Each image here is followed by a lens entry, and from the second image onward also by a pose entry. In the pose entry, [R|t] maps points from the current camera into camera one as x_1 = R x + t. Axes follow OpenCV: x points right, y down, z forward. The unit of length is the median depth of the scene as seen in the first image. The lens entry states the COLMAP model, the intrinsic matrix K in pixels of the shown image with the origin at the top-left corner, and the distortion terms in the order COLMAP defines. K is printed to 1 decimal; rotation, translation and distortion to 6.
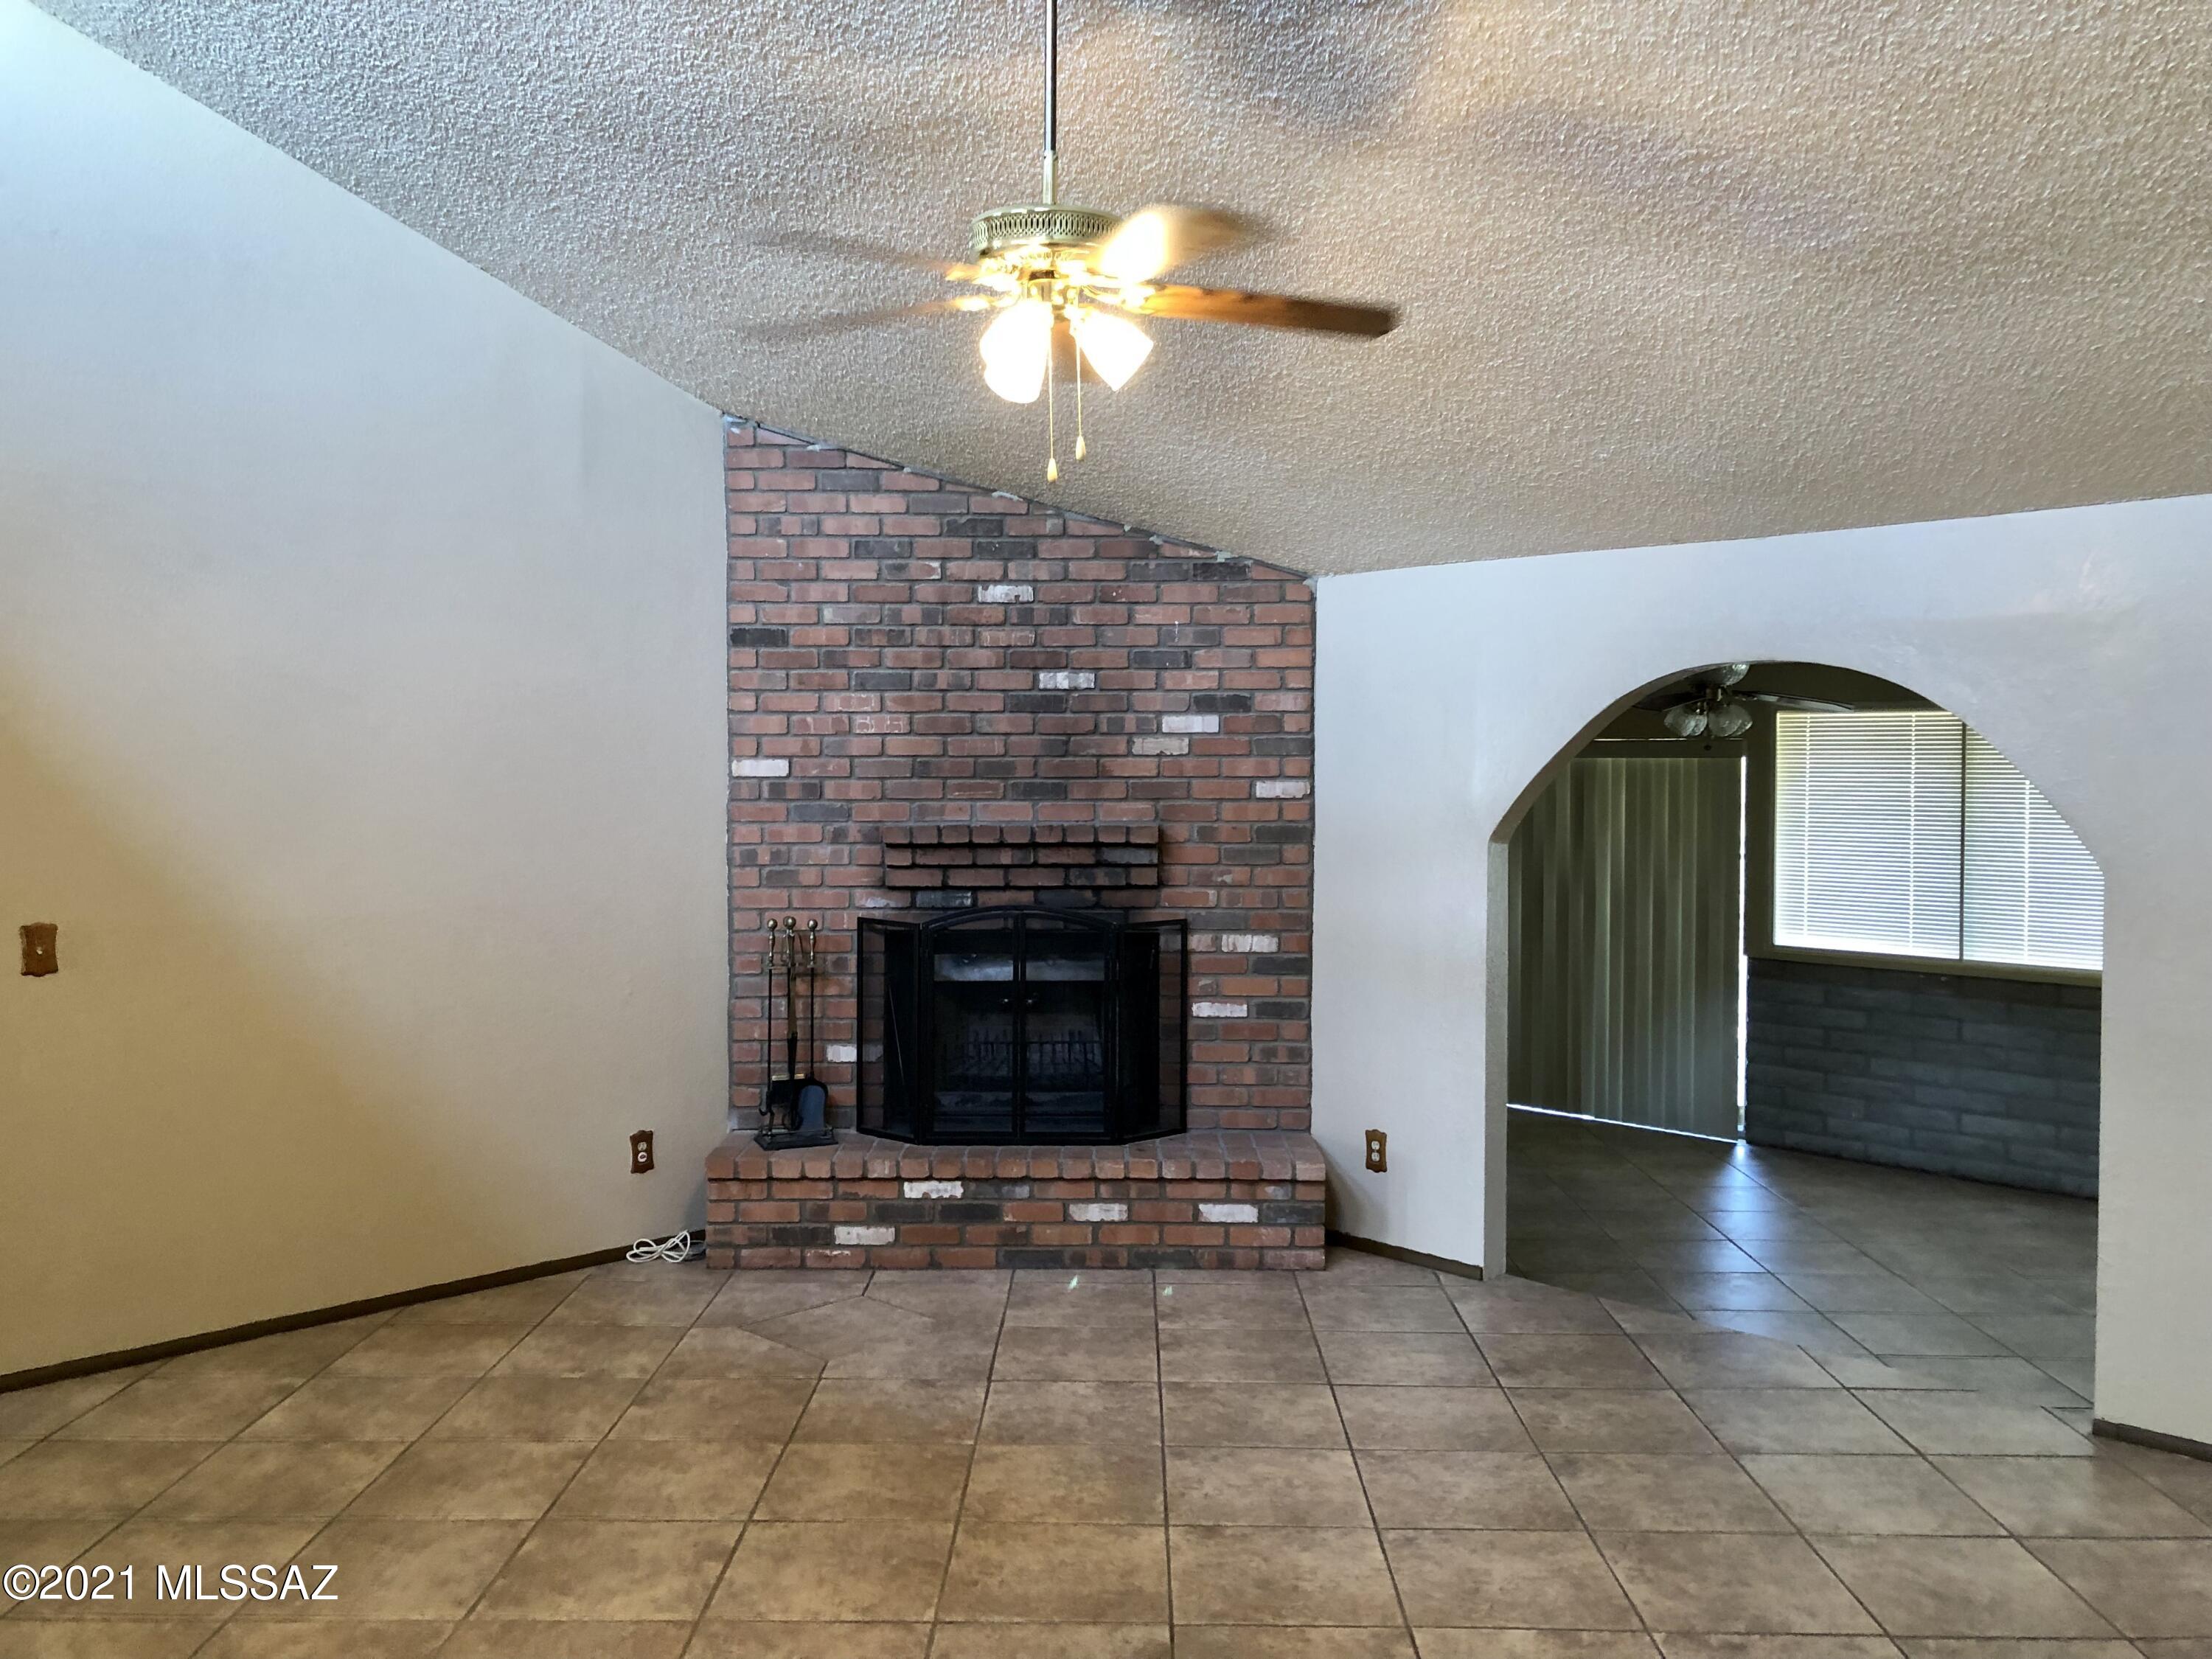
lens RADIAL K [[1791.9, 0, 1051.4], [0, 1791.9, 828.7], [0, 0, 1]] dist [0.134270, -0.246776]
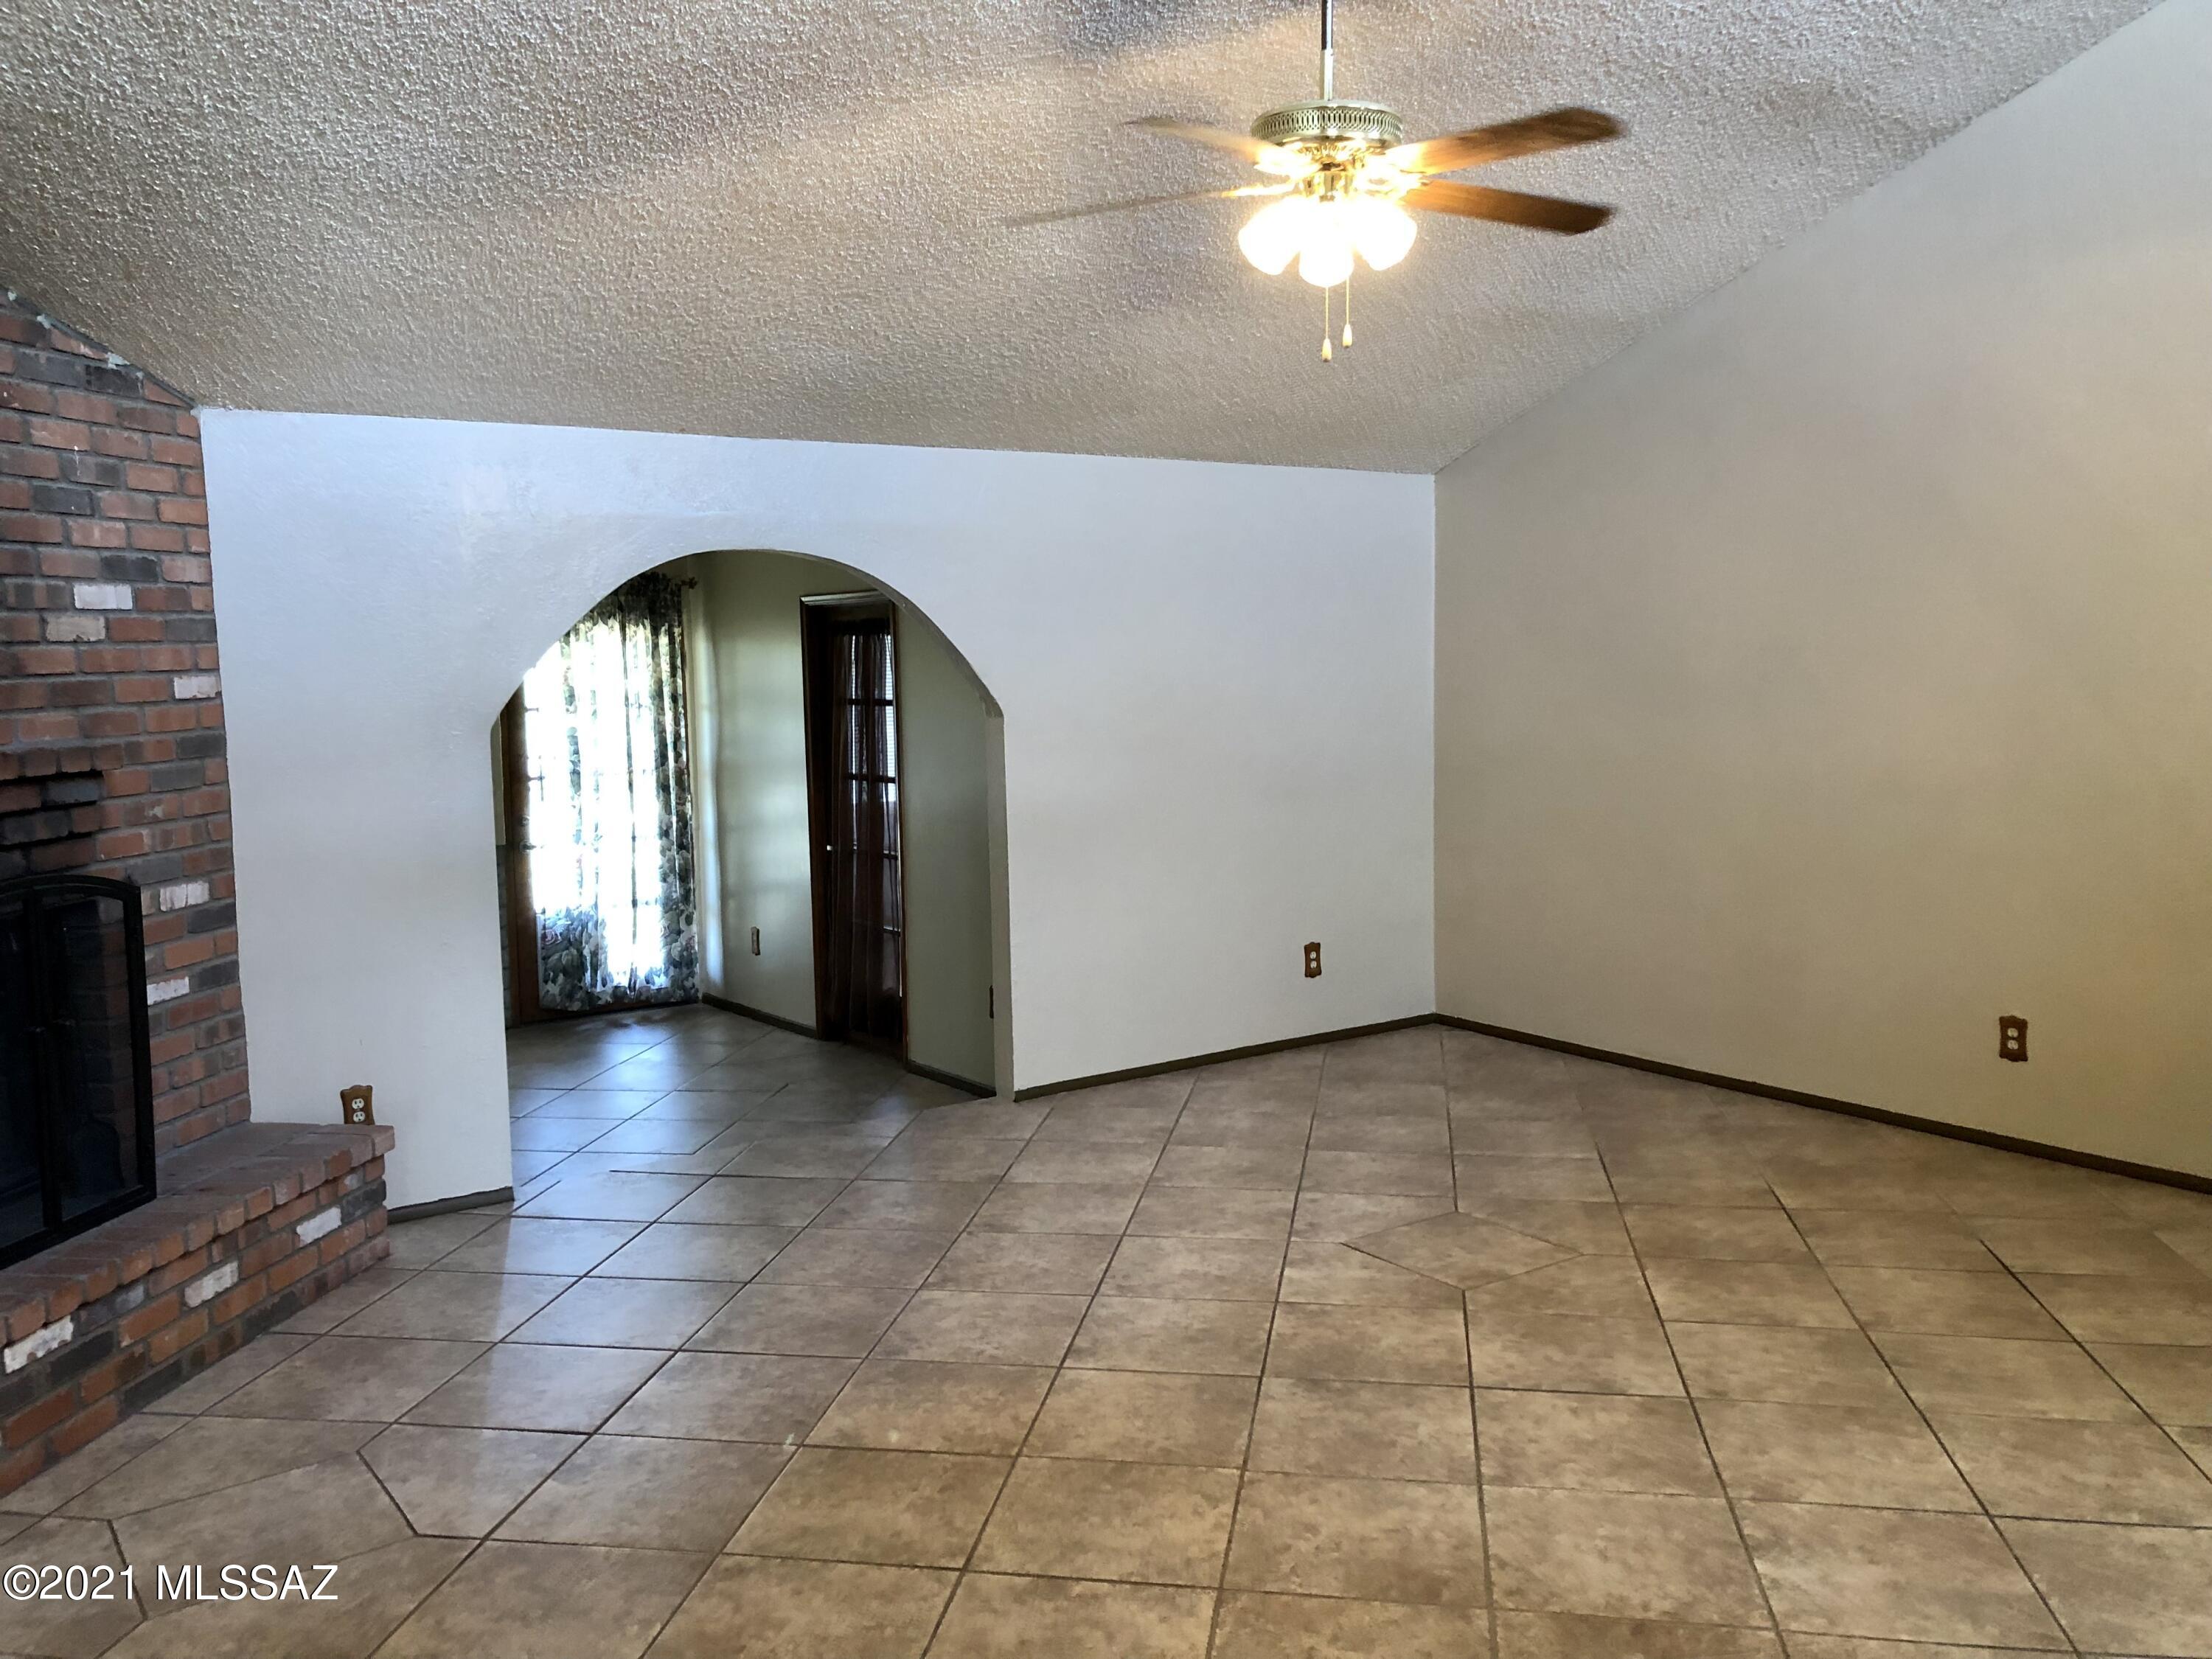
lens RADIAL K [[1804.5, 0, 1104.9], [0, 1804.5, 888.8], [0, 0, 1]] dist [-0.001344, -0.007643]
pose [[0.136802, -0.137872, 0.980957, -0.578589], [0.058588, 0.989660, 0.130924, -0.014610], [-0.988864, 0.039561, 0.143465, 0.517312]]
